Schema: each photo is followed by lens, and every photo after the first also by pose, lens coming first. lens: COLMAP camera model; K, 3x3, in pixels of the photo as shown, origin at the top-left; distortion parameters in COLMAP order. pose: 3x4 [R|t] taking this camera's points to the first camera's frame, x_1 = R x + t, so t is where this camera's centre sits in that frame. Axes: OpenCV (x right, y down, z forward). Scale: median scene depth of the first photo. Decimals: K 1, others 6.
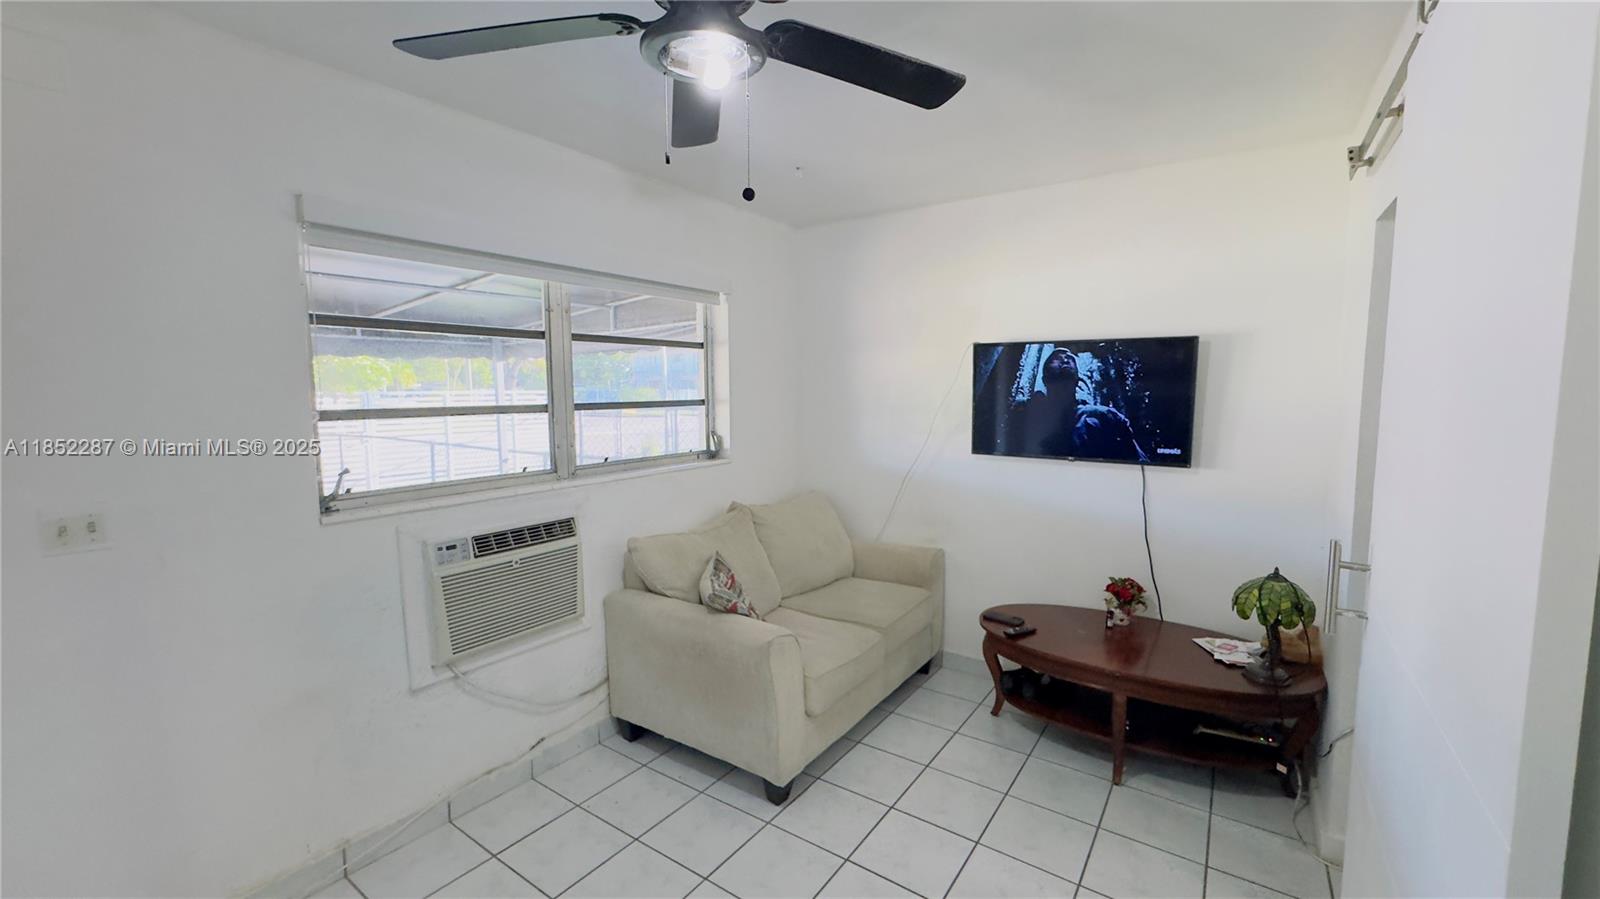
lens RADIAL K [[637.6, 0, 803.5], [0, 637.6, 447.7], [0, 0, 1]] dist [-0.004229, 0.000998]
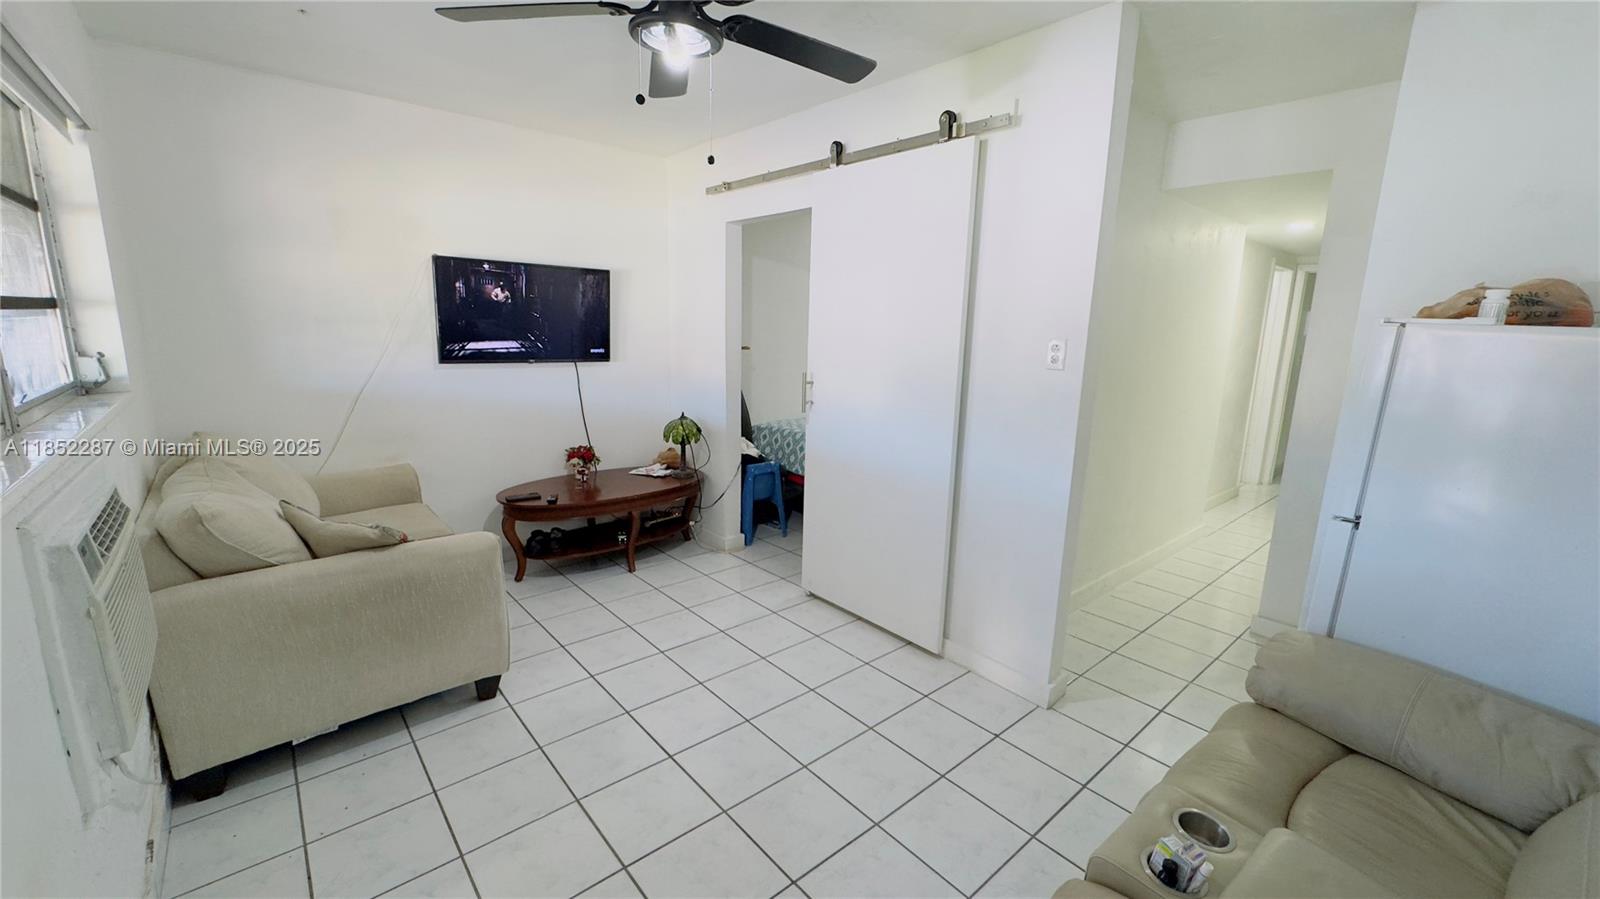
lens RADIAL K [[637.6, 0, 802.1], [0, 637.6, 448.6], [0, 0, 1]] dist [-0.004229, 0.000998]
pose [[0.252175, -0.179960, 0.950801, -0.685695], [0.064595, 0.983494, 0.169016, 0.009400], [-0.965523, 0.018795, 0.259637, 0.181876]]
